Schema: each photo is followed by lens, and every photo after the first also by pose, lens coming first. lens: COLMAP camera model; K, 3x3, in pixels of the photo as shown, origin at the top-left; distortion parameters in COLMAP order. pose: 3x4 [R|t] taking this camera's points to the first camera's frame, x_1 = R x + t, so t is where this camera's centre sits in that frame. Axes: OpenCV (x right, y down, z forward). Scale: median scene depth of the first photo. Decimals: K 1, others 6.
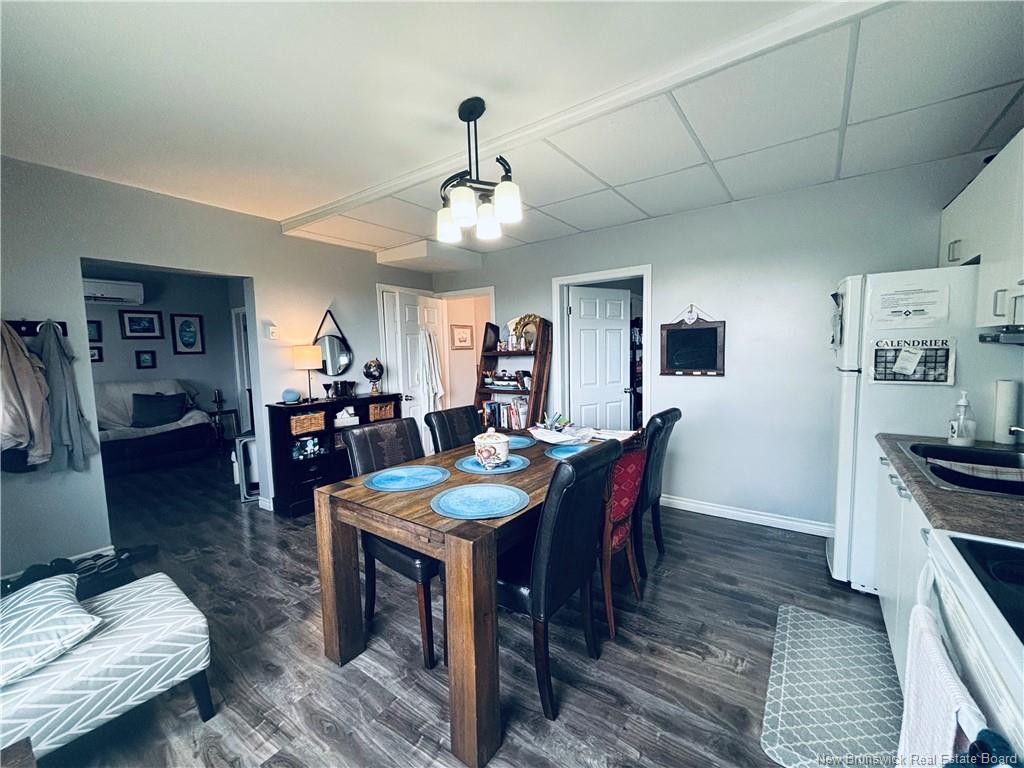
lens RADIAL K [[410.7, 0, 518.0], [0, 410.7, 381.3], [0, 0, 1]] dist [-0.002155, 0.000074]
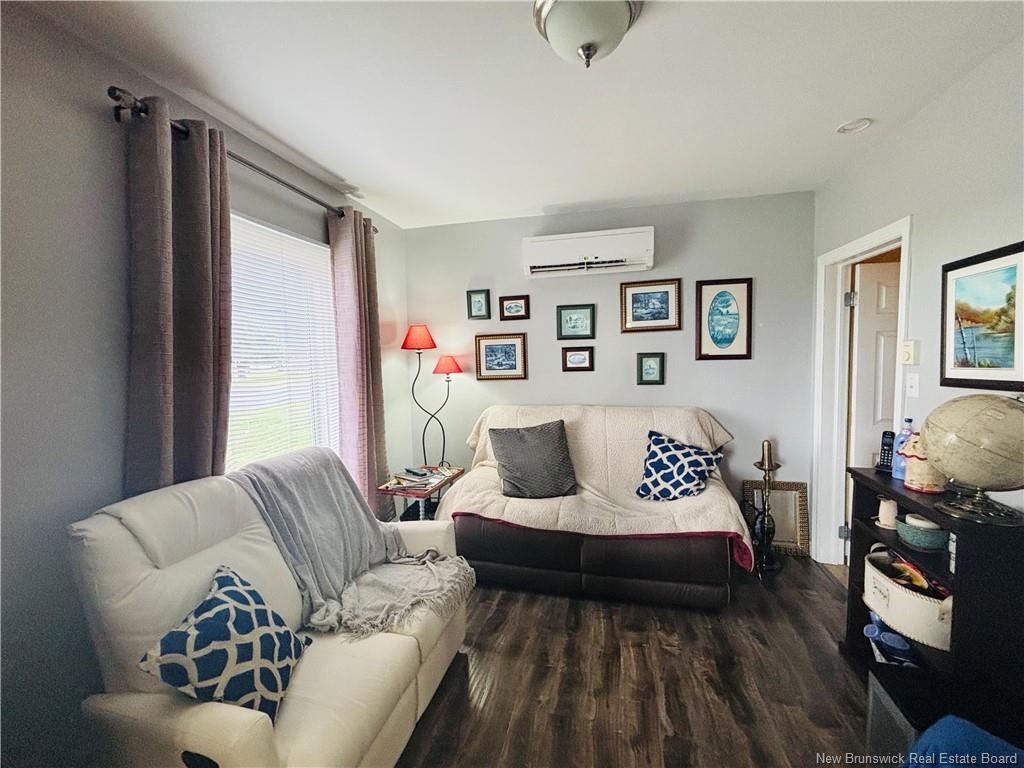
lens RADIAL K [[410.7, 0, 511.0], [0, 410.7, 389.7], [0, 0, 1]] dist [-0.002155, 0.000074]
pose [[0.361771, 0.086158, -0.928277, -0.450507], [-0.062524, 0.995721, 0.068051, -0.050340], [0.930168, 0.033421, 0.365610, 0.611015]]
